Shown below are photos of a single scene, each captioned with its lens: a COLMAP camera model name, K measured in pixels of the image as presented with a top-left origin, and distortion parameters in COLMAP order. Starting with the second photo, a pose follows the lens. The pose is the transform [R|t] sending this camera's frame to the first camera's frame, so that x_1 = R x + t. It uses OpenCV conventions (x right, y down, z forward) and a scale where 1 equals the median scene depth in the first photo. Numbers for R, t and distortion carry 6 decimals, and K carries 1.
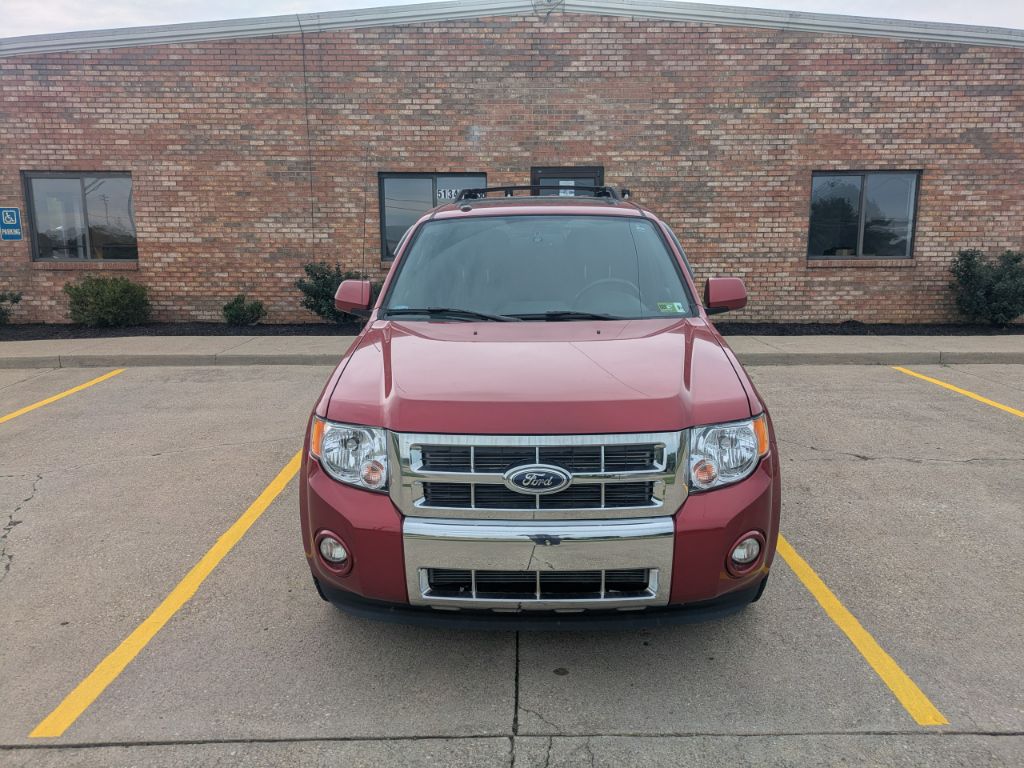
lens RADIAL K [[753.3, 0, 521.4], [0, 753.3, 390.8], [0, 0, 1]] dist [0.042534, -0.031445]
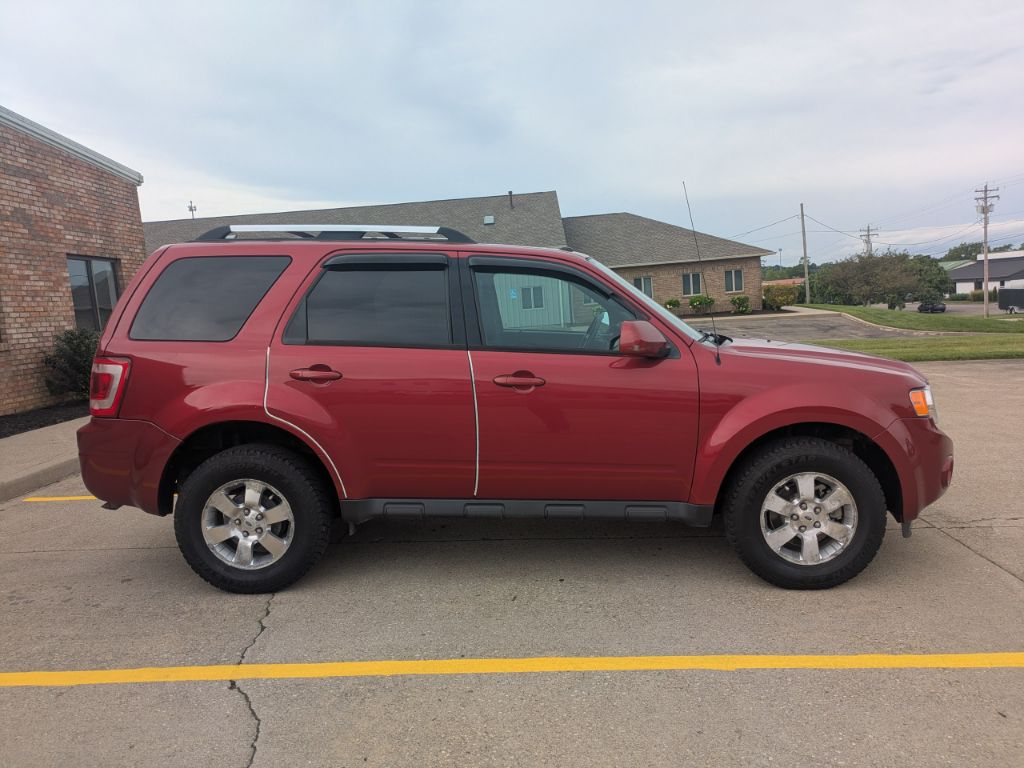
lens RADIAL K [[753.3, 0, 521.4], [0, 753.3, 390.8], [0, 0, 1]] dist [0.042534, -0.031445]
pose [[0.004584, -0.117842, 0.993022, -0.403045], [0.246420, 0.962543, 0.113088, -0.072397], [-0.969152, 0.244182, 0.033451, 0.407205]]
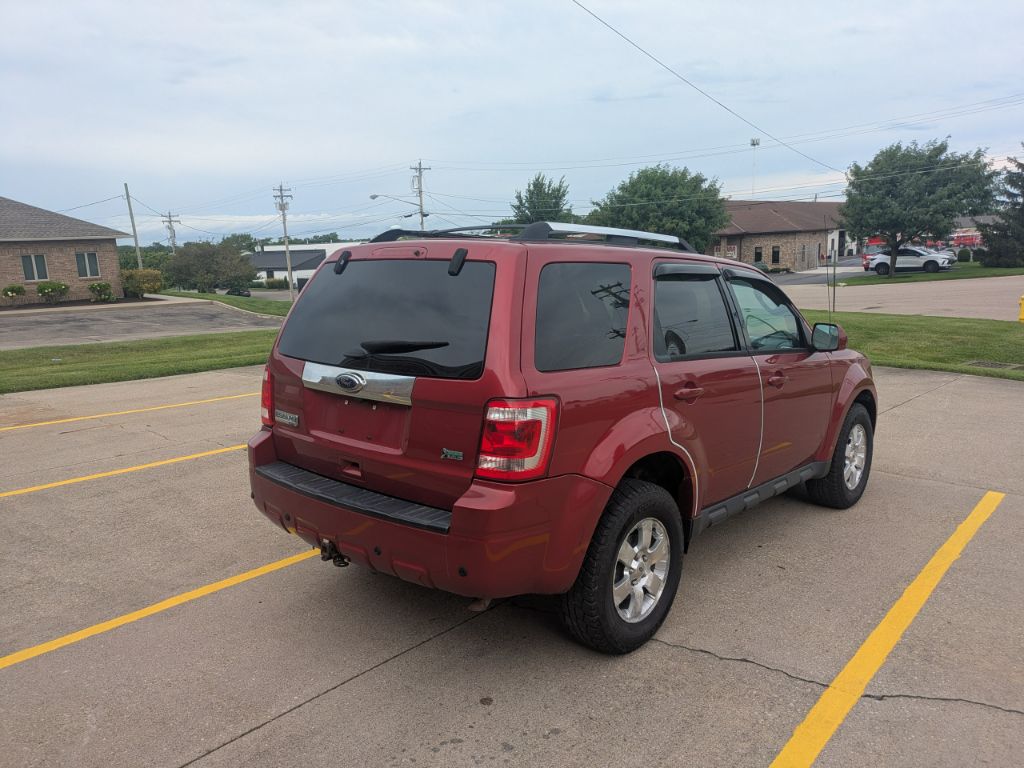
lens RADIAL K [[753.3, 0, 521.4], [0, 753.3, 390.8], [0, 0, 1]] dist [0.042534, -0.031445]
pose [[-0.763289, -0.090017, 0.639755, -0.220332], [0.154722, 0.935959, 0.316293, -0.175190], [-0.627257, 0.340407, -0.700480, 0.769114]]
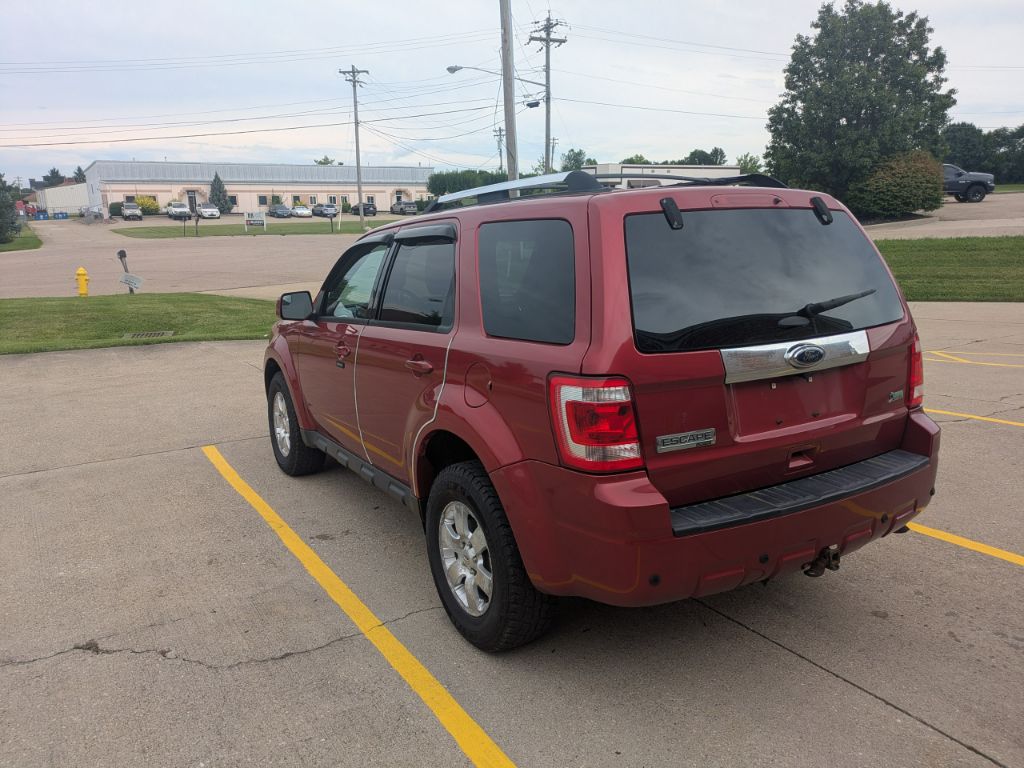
lens RADIAL K [[762.2, 0, 501.3], [0, 762.2, 388.6], [0, 0, 1]] dist [0.045353, -0.036883]
pose [[-0.851309, 0.134963, -0.507009, 0.216893], [-0.083310, 0.919316, 0.384602, -0.172868], [0.518008, 0.369654, -0.771378, 0.748476]]
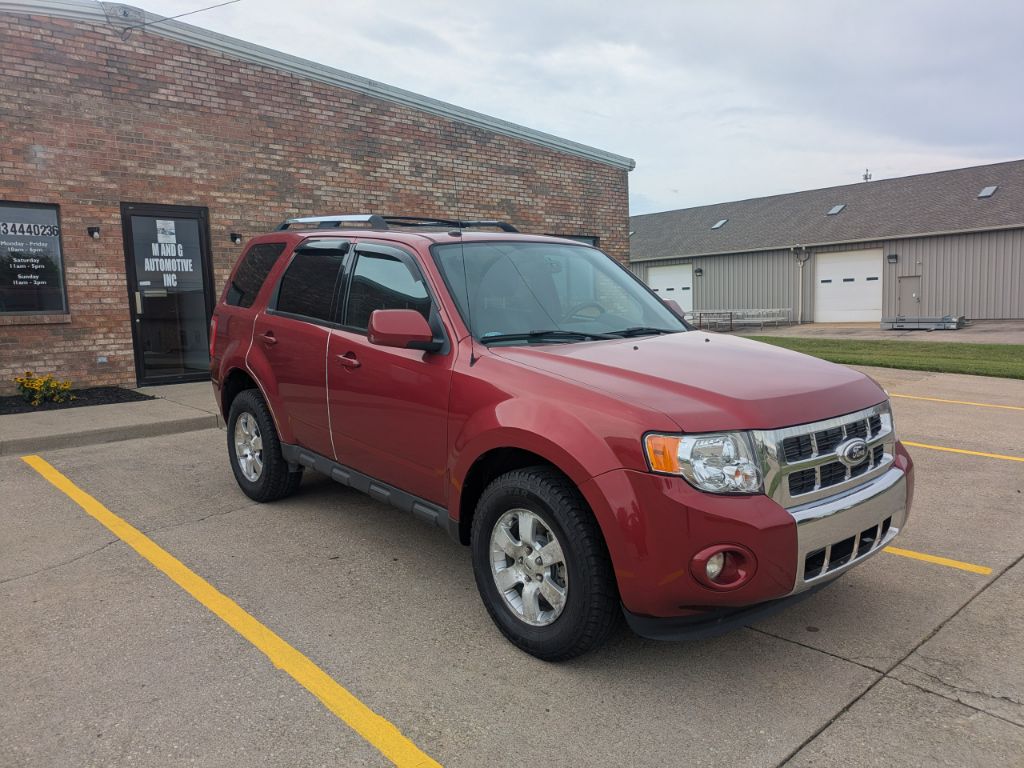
lens RADIAL K [[753.3, 0, 521.4], [0, 753.3, 390.8], [0, 0, 1]] dist [0.042534, -0.031445]
pose [[0.733097, -0.097254, 0.673135, -0.254352], [0.147907, 0.988834, -0.018217, -0.006922], [-0.663846, 0.112916, 0.739296, 0.103072]]
